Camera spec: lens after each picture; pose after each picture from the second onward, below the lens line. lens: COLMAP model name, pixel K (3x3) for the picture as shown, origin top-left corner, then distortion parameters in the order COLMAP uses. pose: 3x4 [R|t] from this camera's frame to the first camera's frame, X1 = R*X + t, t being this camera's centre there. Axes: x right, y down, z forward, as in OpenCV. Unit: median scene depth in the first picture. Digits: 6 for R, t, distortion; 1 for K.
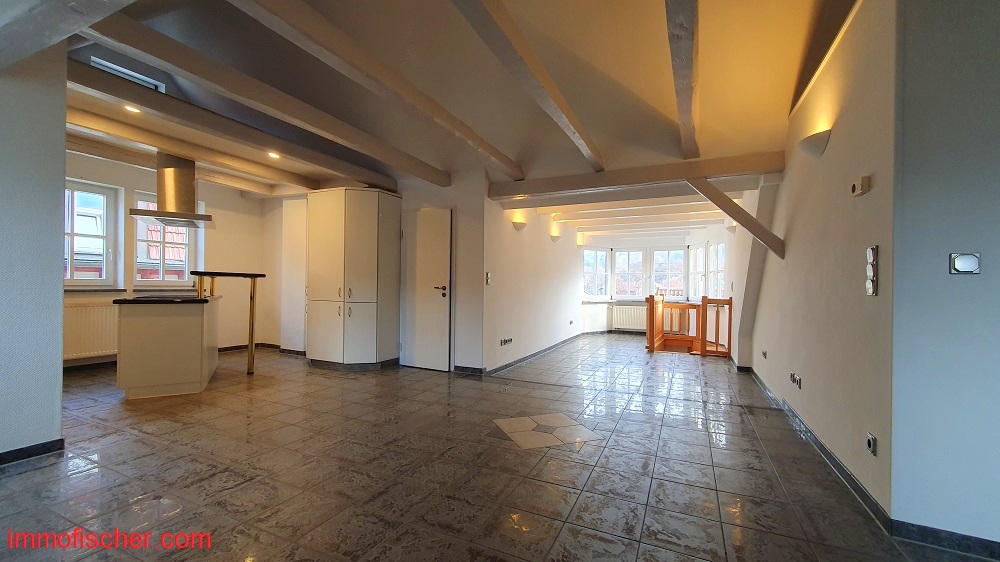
lens RADIAL K [[396.4, 0, 504.4], [0, 396.4, 280.8], [0, 0, 1]] dist [0.011167, -0.000120]
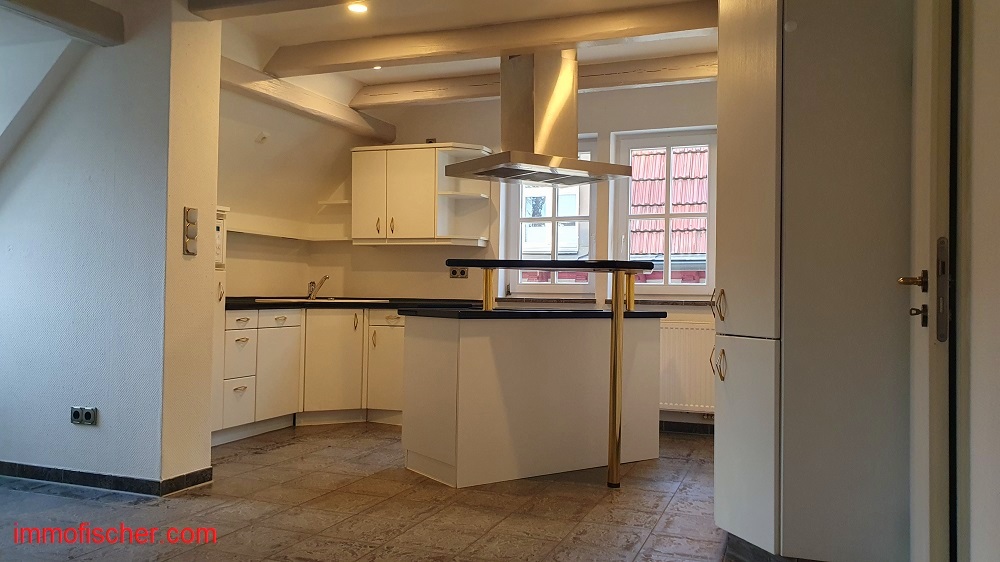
lens RADIAL K [[784.1, 0, 496.3], [0, 784.1, 286.6], [0, 0, 1]] dist [0.029917, -0.023541]
pose [[0.067510, -0.027925, -0.997328, 0.278165], [0.002980, 0.999609, -0.027787, 0.040812], [0.997714, -0.001097, 0.067567, 0.955651]]
